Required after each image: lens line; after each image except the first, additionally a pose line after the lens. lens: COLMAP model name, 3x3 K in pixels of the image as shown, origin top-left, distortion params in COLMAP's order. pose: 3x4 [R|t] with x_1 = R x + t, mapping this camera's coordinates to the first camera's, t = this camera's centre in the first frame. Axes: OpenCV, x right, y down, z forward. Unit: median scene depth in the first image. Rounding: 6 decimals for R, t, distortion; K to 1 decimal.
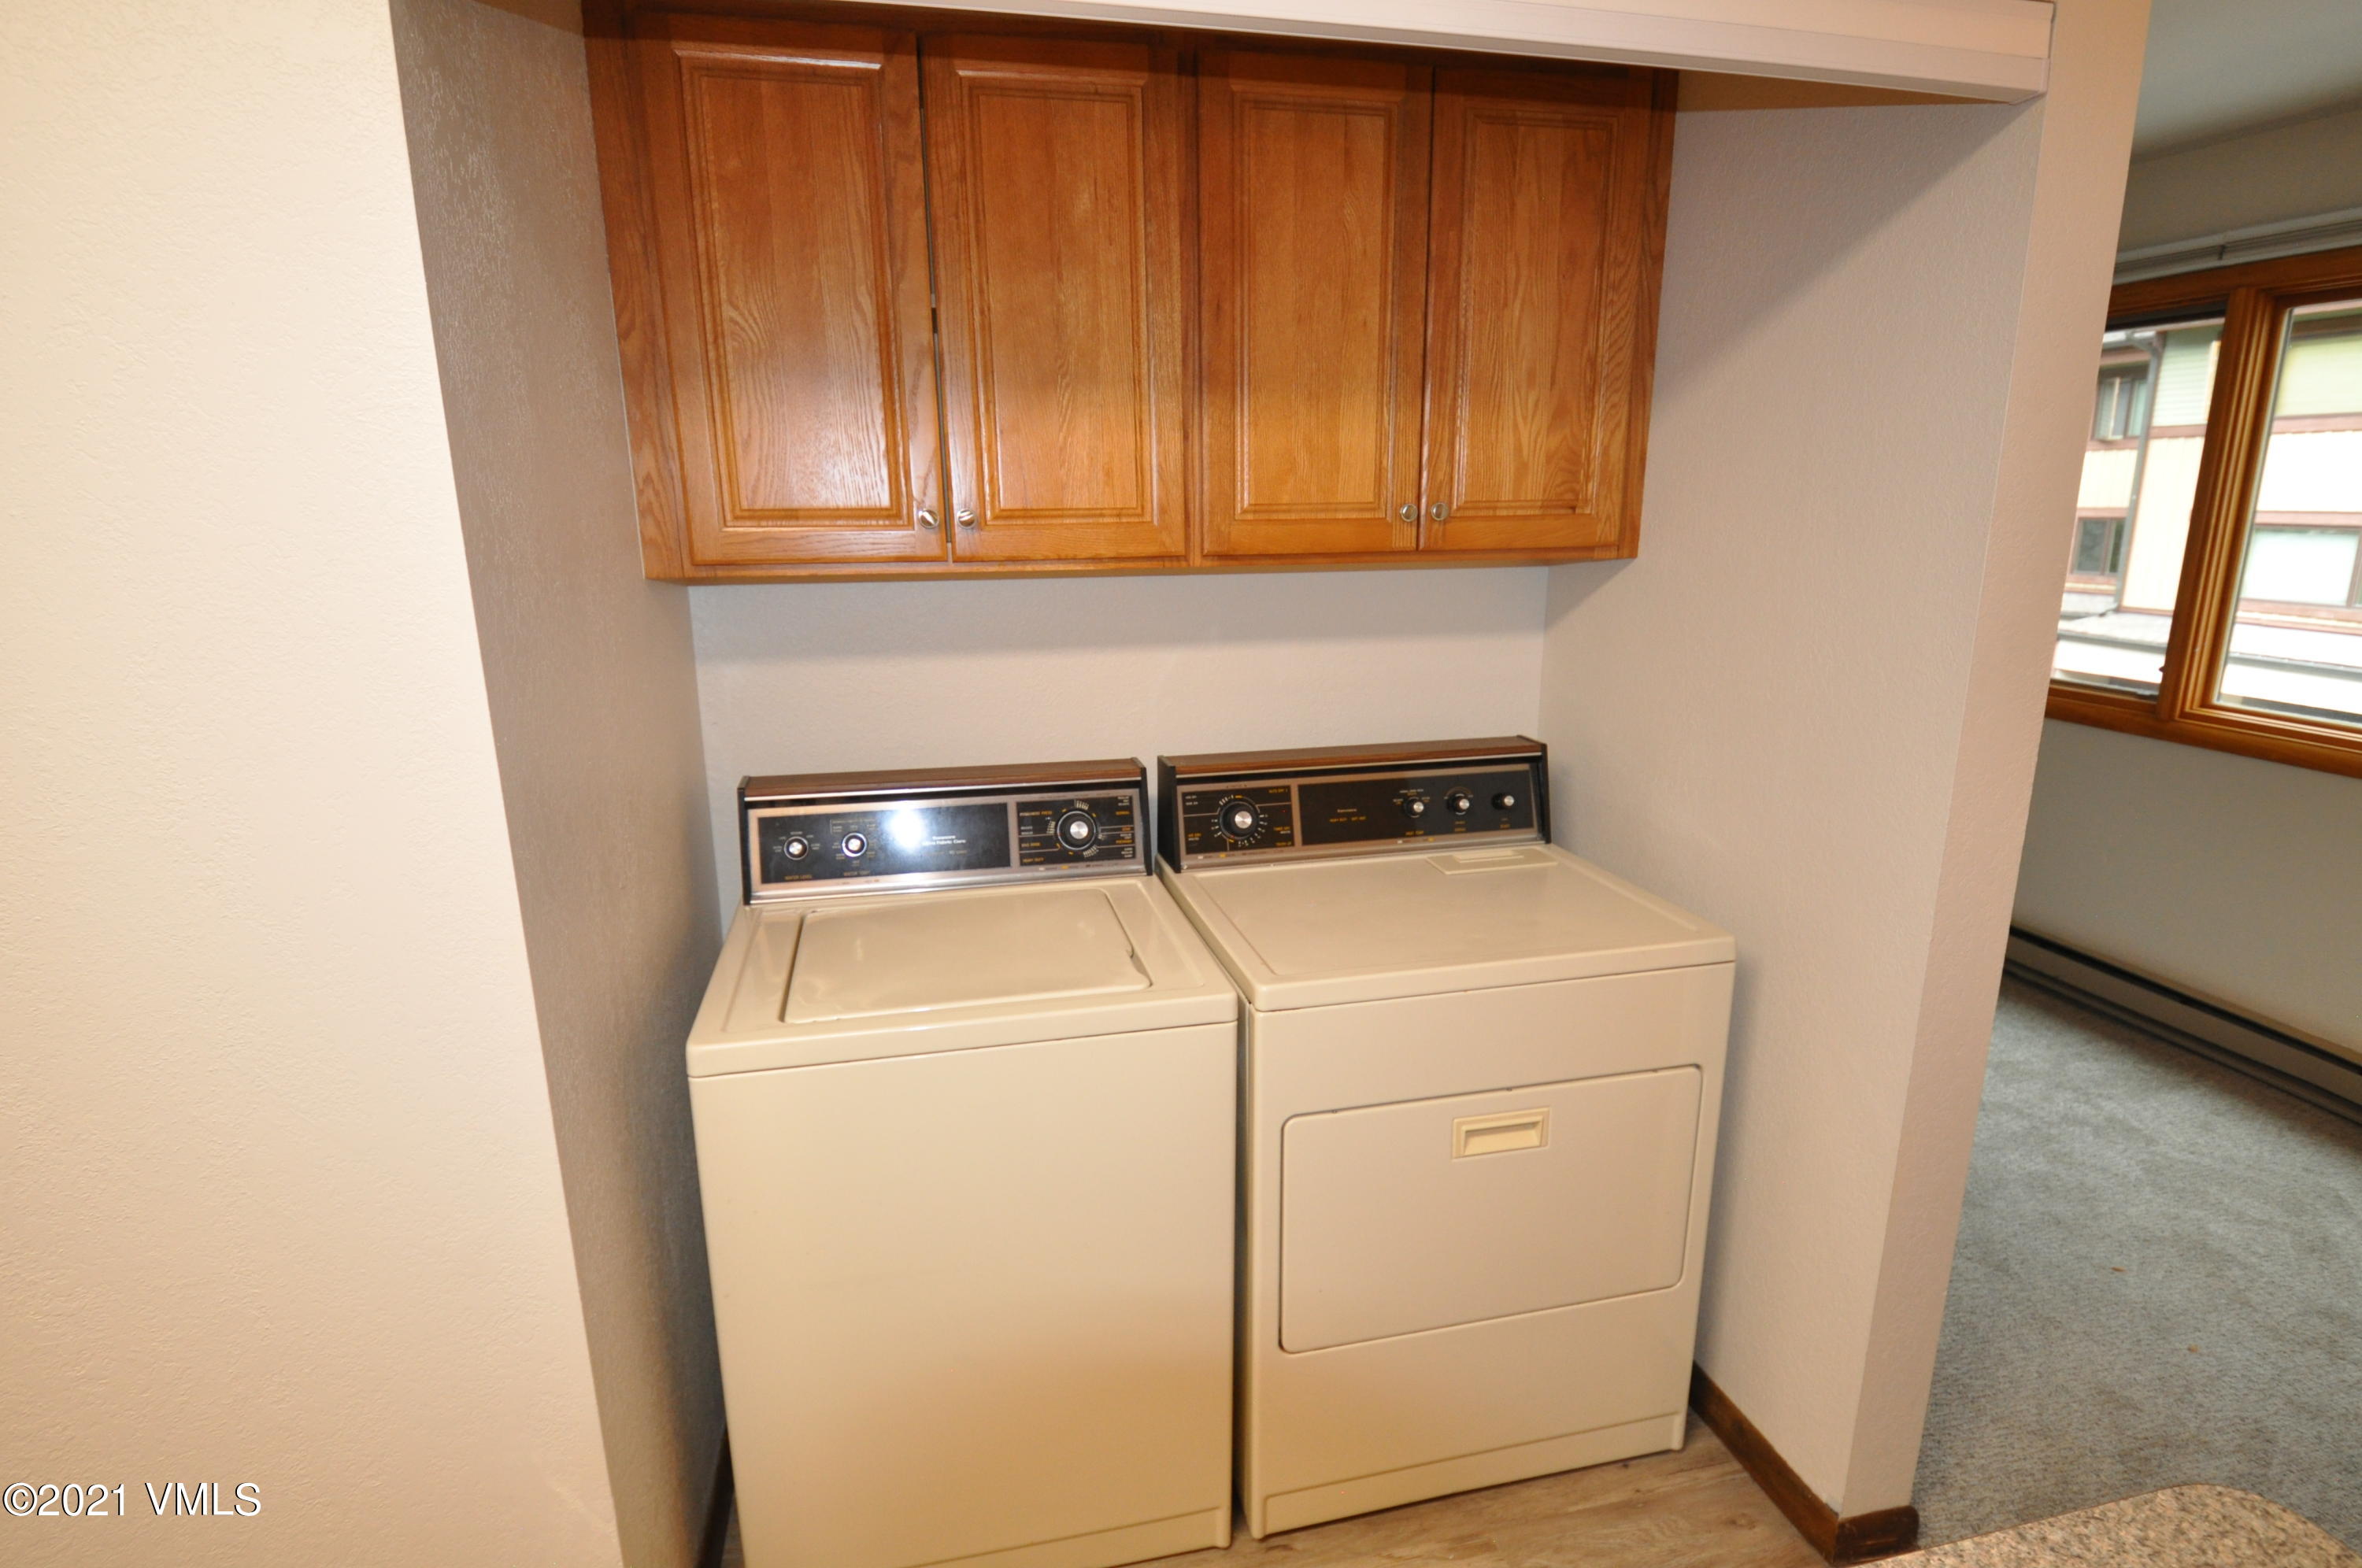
lens RADIAL K [[1213.4, 0, 1179.0], [0, 1213.4, 797.7], [0, 0, 1]] dist [-0.002460, -0.016405]
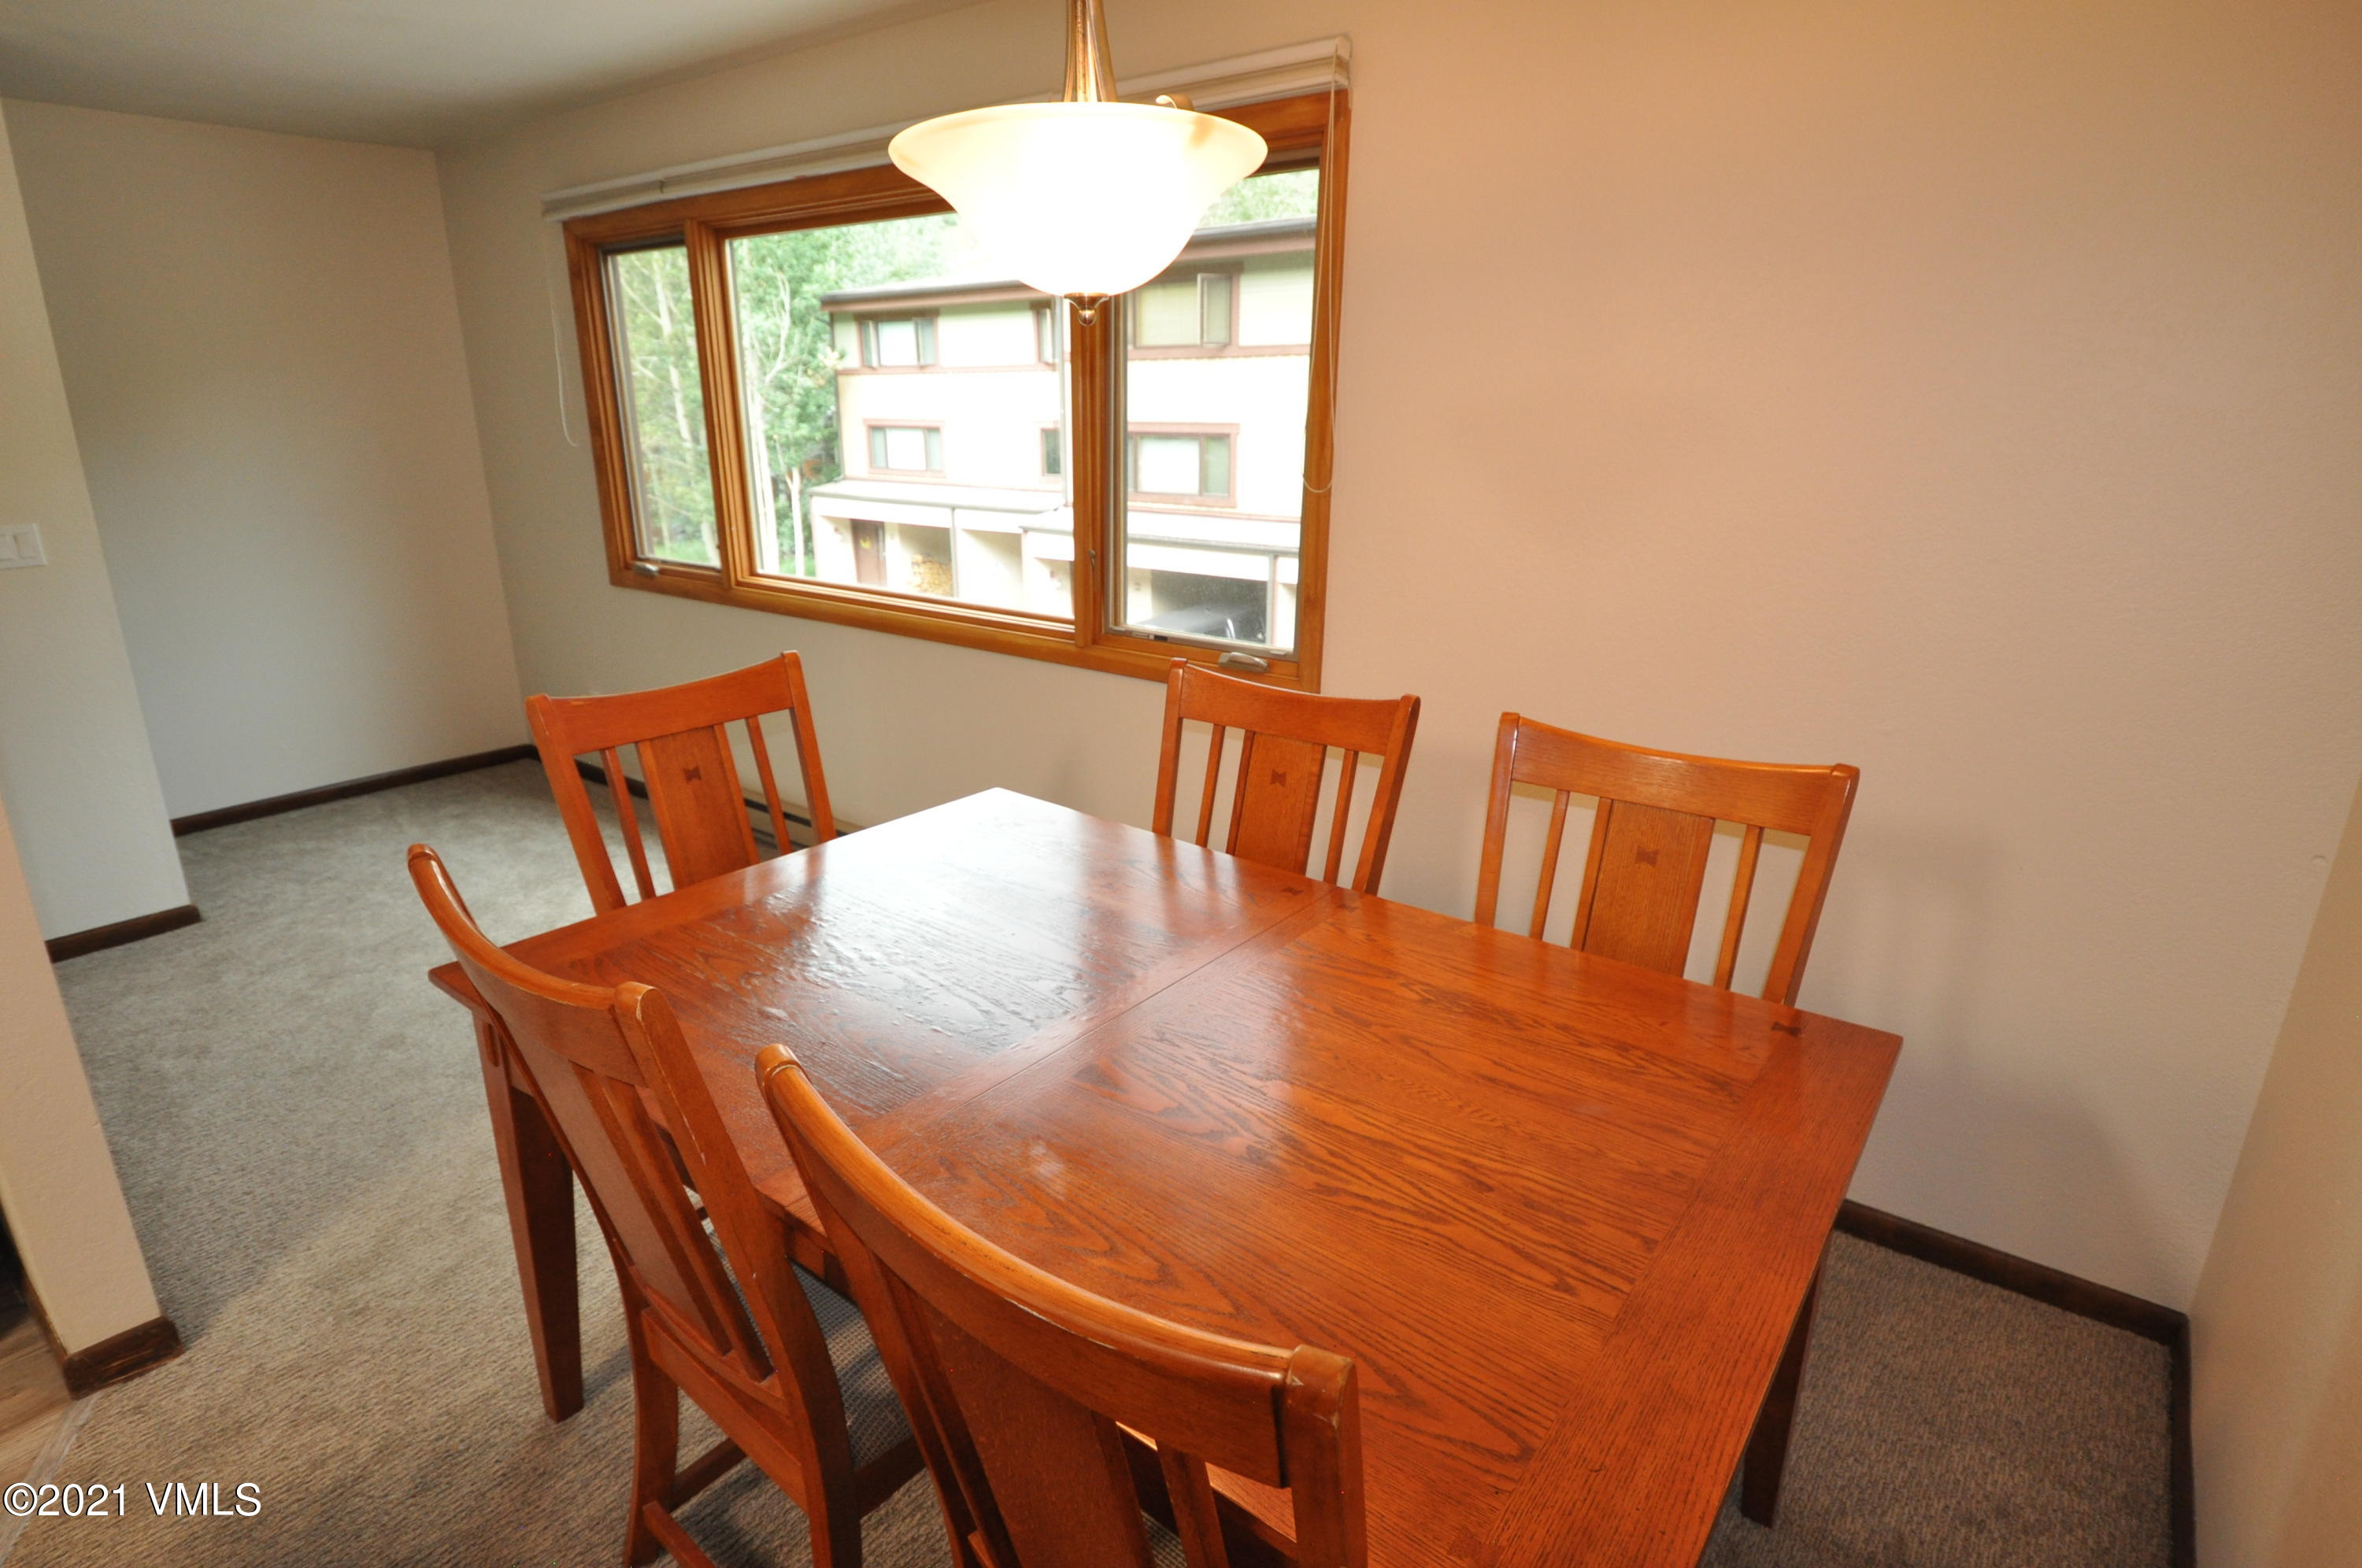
lens RADIAL K [[1213.4, 0, 1184.5], [0, 1213.4, 790.5], [0, 0, 1]] dist [-0.002460, -0.016405]
pose [[0.776966, -0.169331, 0.606343, 0.655600], [0.130109, 0.985544, 0.108508, 0.100018], [-0.615951, -0.005416, 0.787766, -0.382499]]
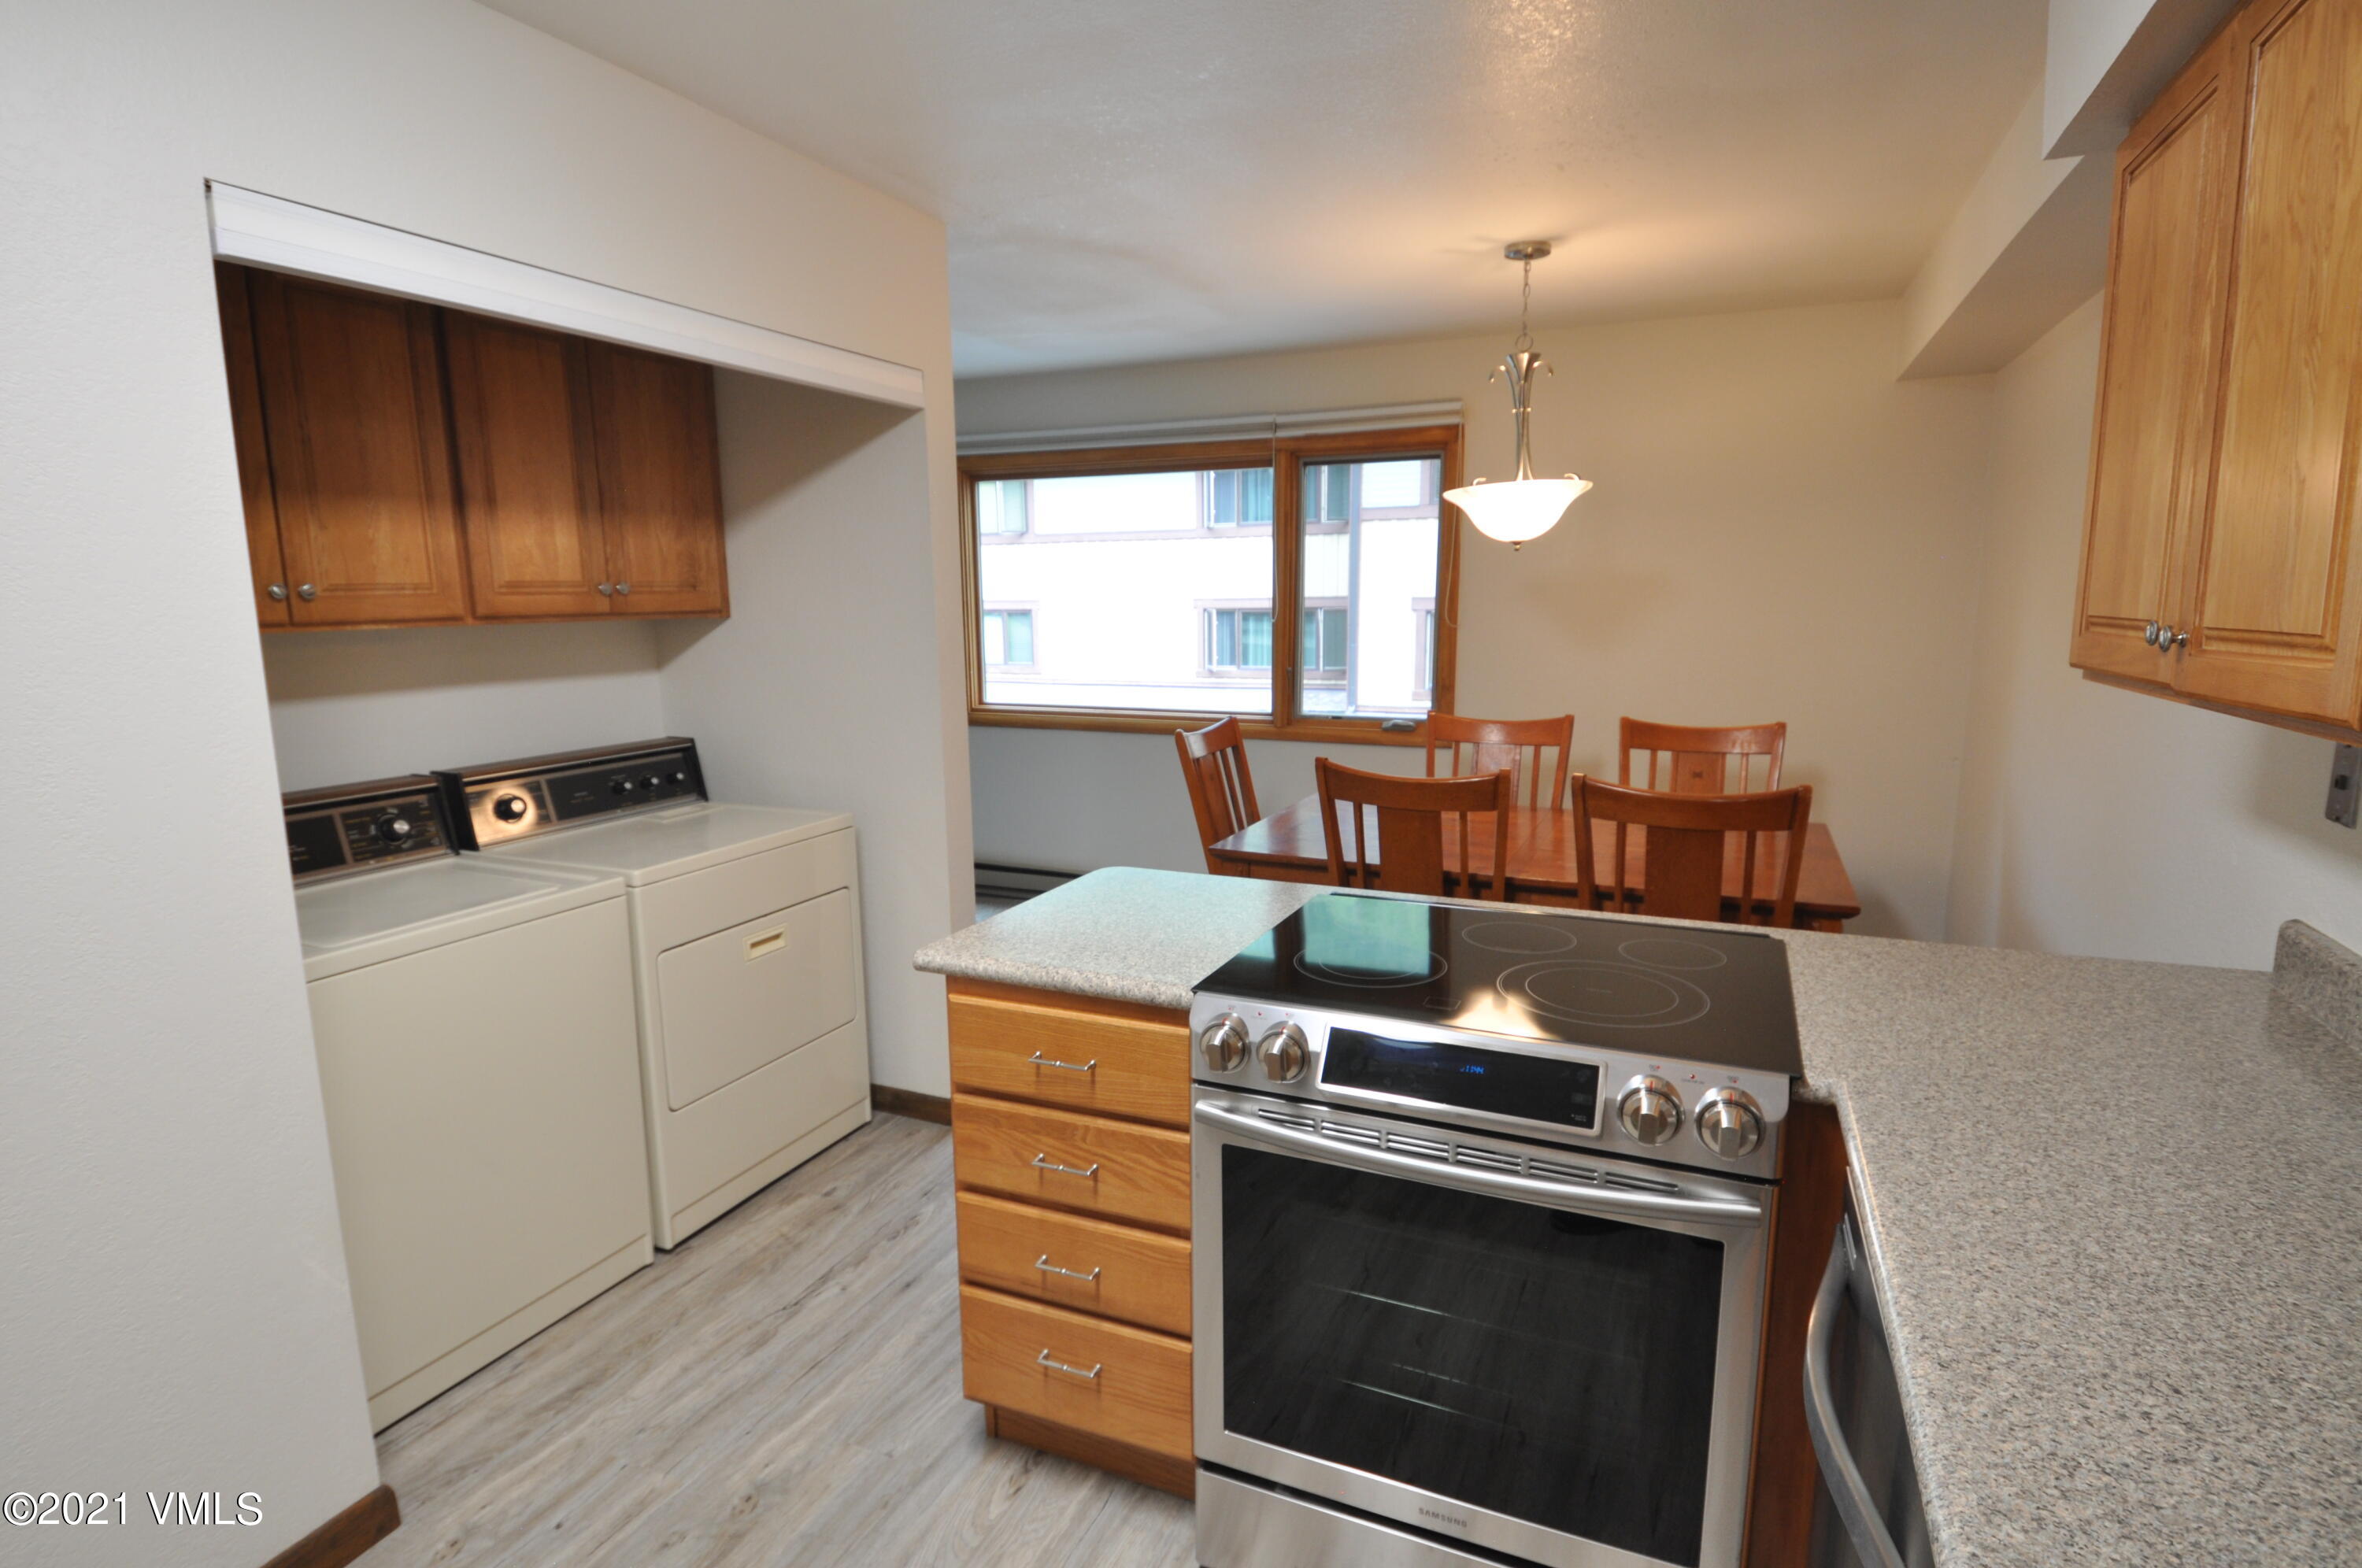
lens RADIAL K [[1213.4, 0, 1178.9], [0, 1213.4, 778.8], [0, 0, 1]] dist [-0.002460, -0.016405]
pose [[0.602646, -0.117633, 0.789291, -0.588539], [0.191293, 0.981533, 0.000227, 0.133455], [-0.774741, 0.150849, 0.614020, -0.448311]]
